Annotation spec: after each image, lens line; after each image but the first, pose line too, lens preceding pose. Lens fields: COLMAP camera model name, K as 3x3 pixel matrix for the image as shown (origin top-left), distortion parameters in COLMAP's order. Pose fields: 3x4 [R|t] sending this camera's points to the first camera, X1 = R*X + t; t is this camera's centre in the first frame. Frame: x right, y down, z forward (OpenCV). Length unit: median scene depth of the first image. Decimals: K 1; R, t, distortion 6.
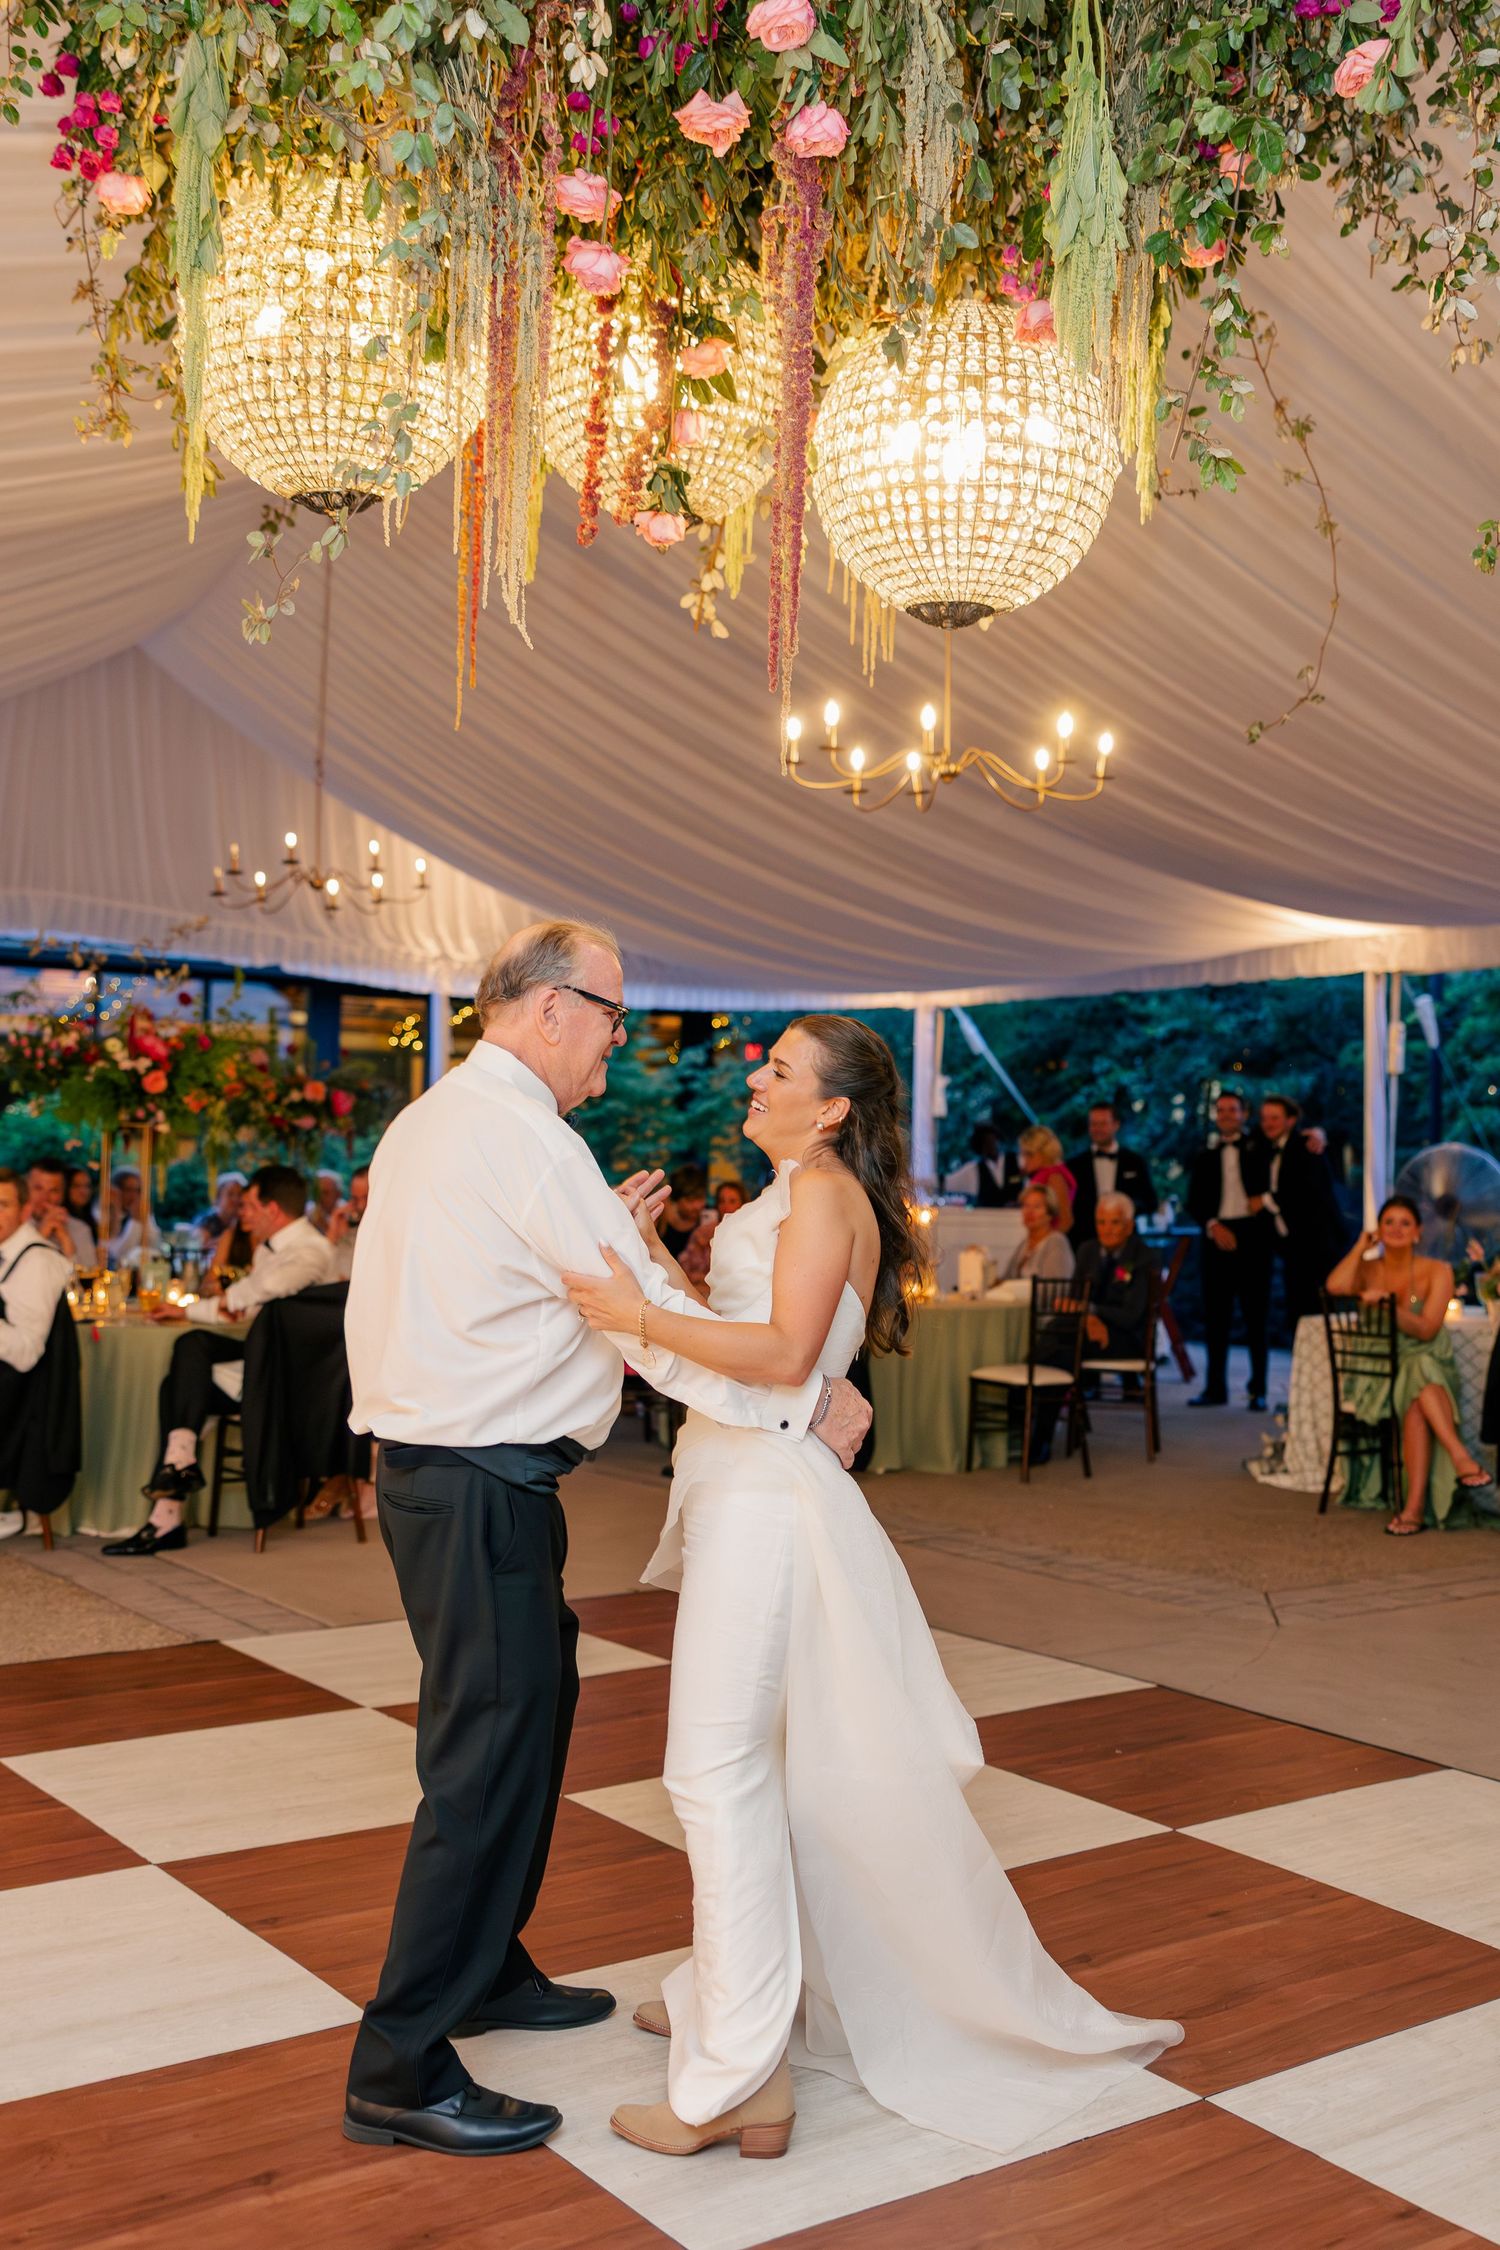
lens RADIAL K [[2090.9, 0, 757.4], [0, 2090.9, 1070.6], [0, 0, 1]] dist [0.008886, 0.000428]
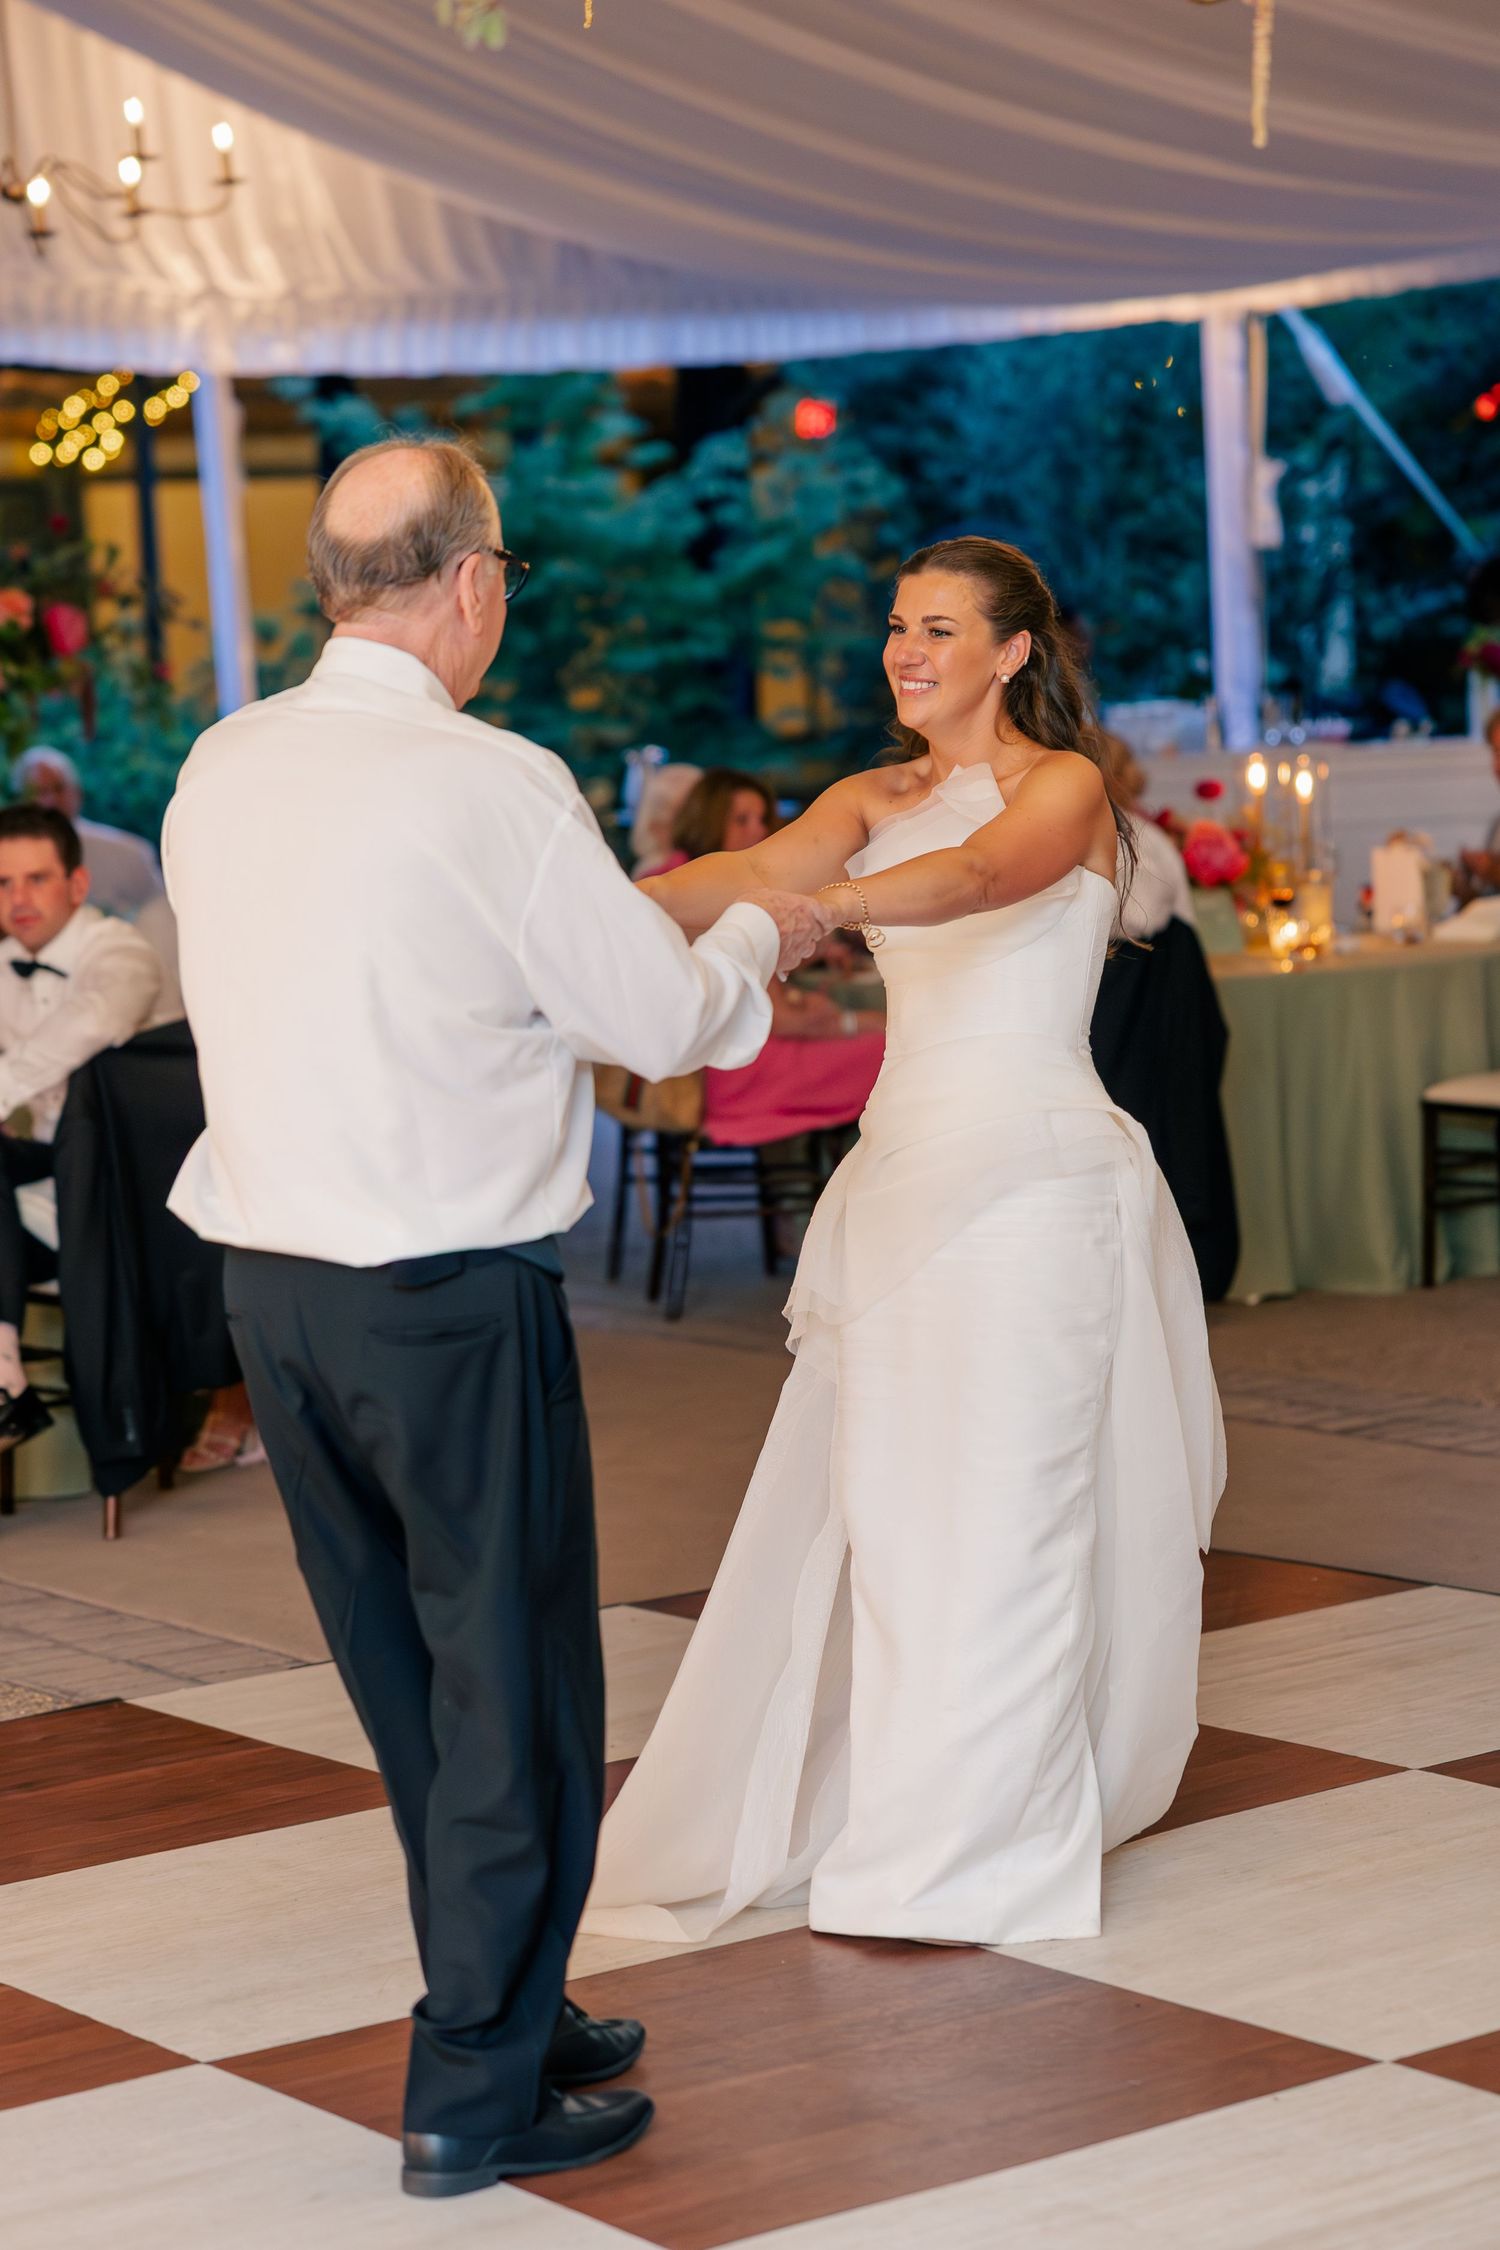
lens RADIAL K [[4540.4, 0, 750.0], [0, 4540.4, 1125.0], [0, 0, 1]] dist [0.020545, 0.163665]
pose [[0.997157, -0.071661, -0.023274, -0.044550], [0.074302, 0.986491, 0.145994, -0.024018], [0.012498, -0.147308, 0.989012, -0.099592]]
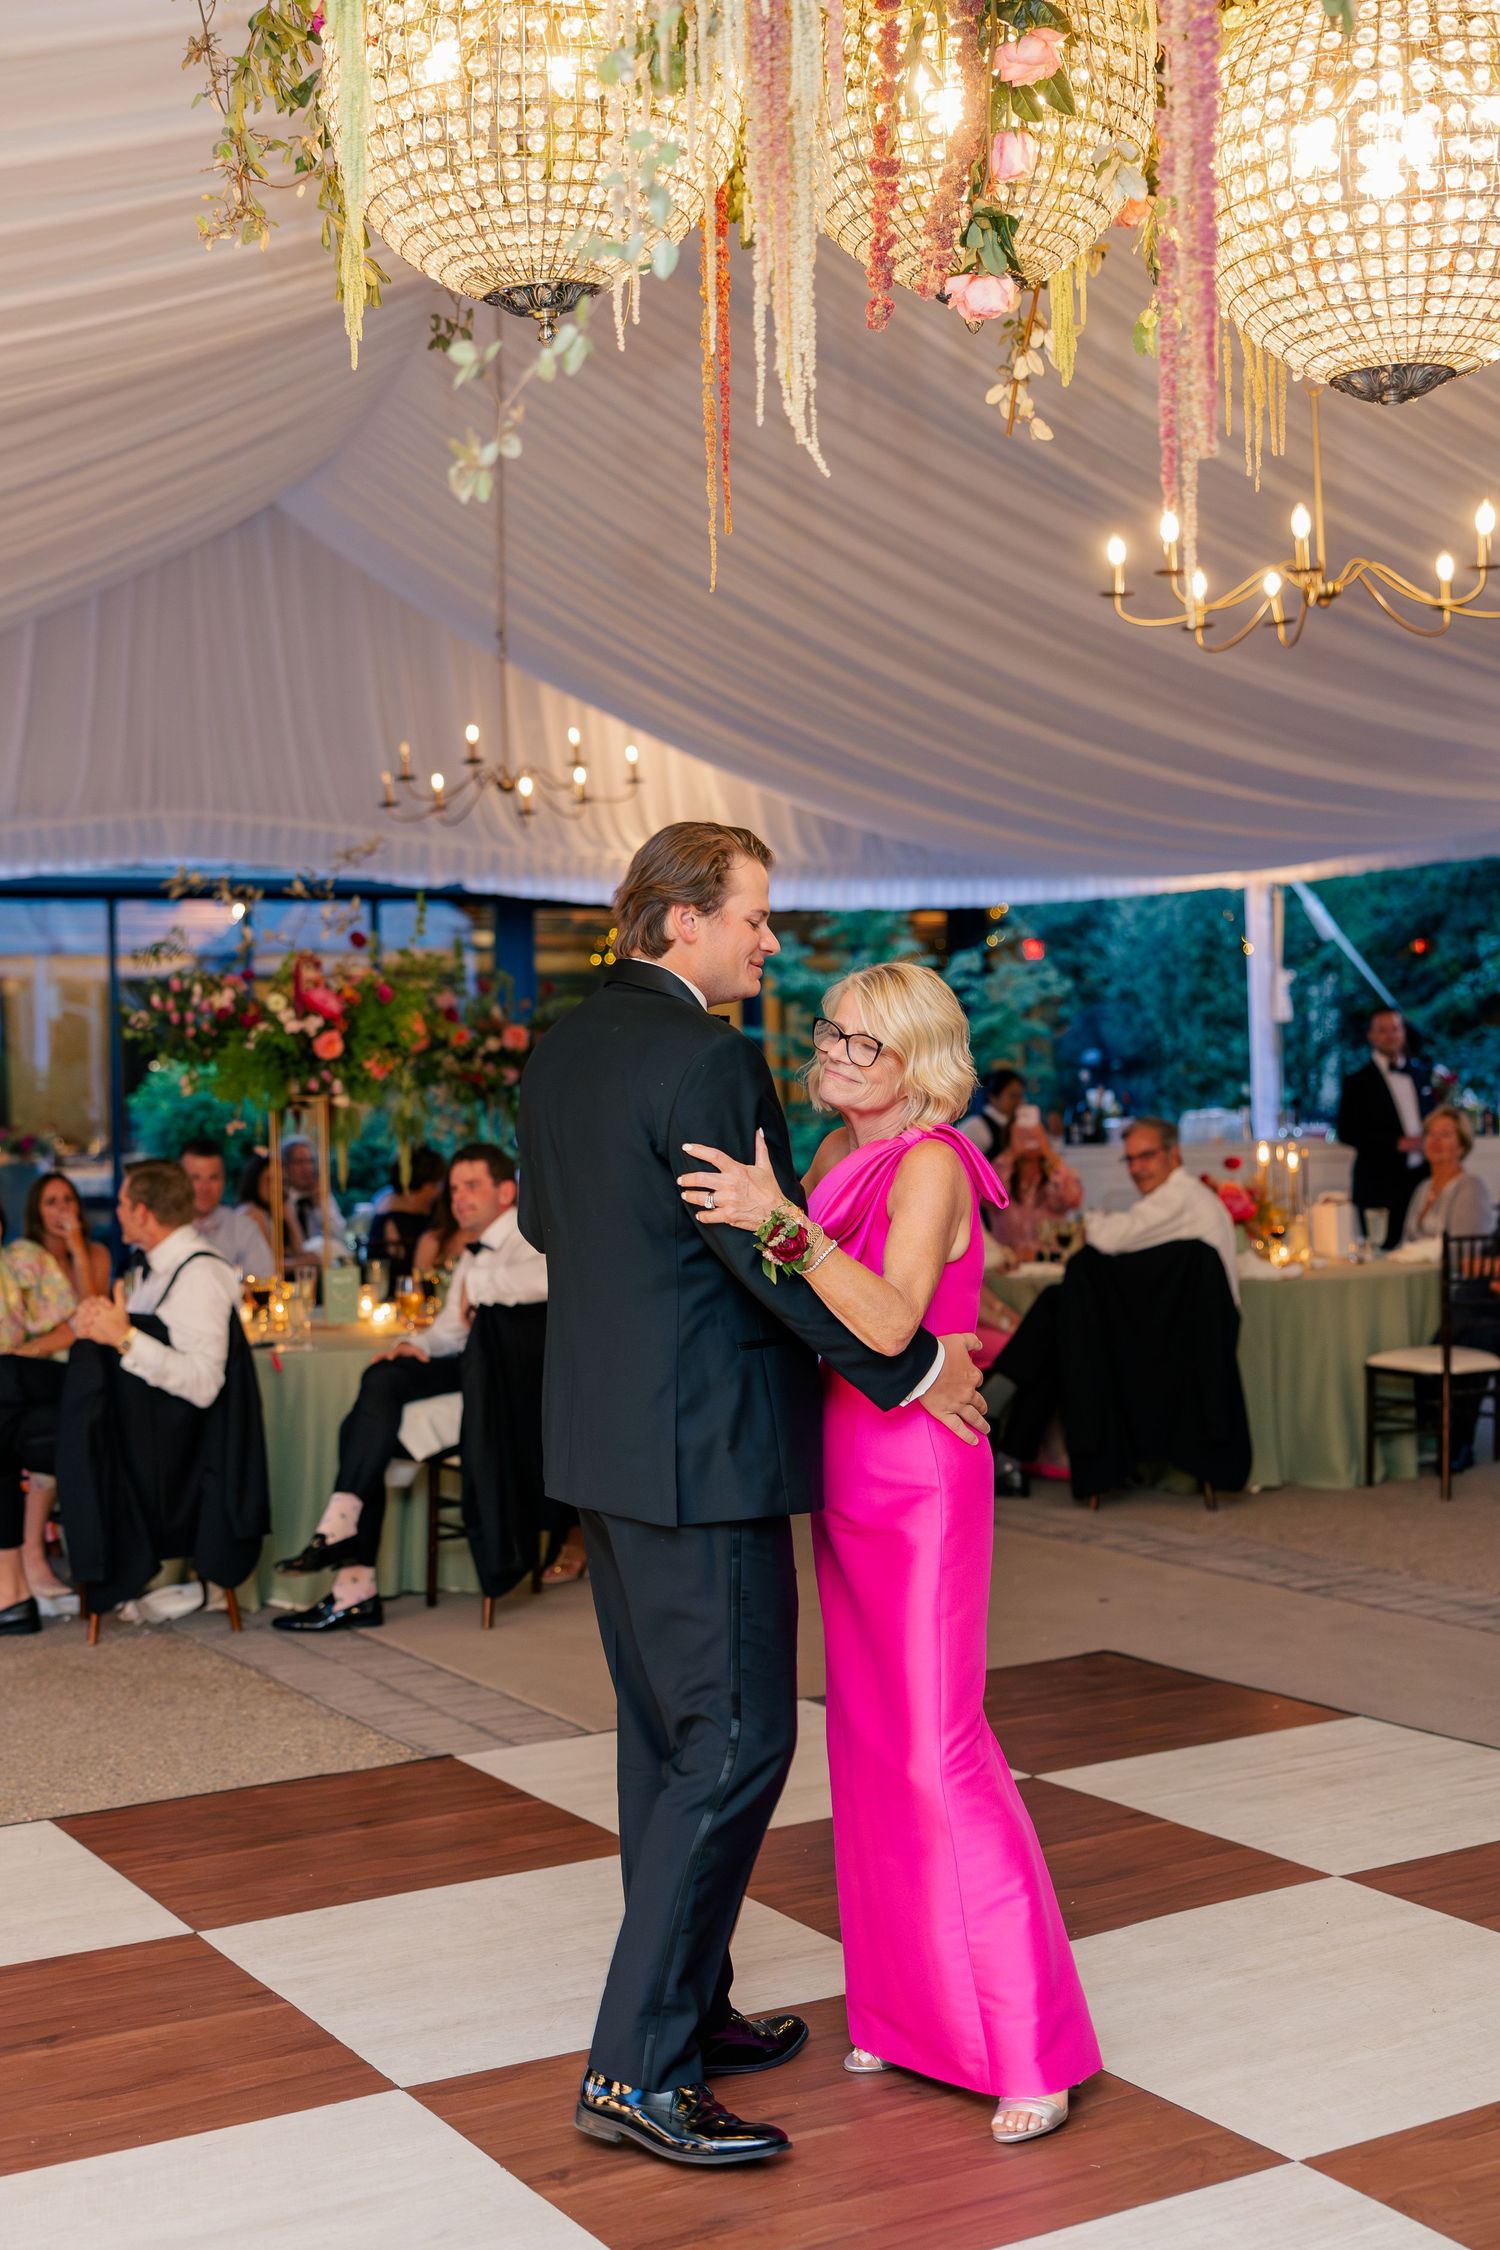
lens RADIAL K [[2549.1, 0, 744.6], [0, 2549.1, 1029.3], [0, 0, 1]] dist [0.008886, -0.015273]
pose [[0.992094, -0.051902, -0.114264, -0.017167], [0.054258, 0.998372, 0.017608, -0.010458], [0.113164, -0.023669, 0.993294, 0.043509]]
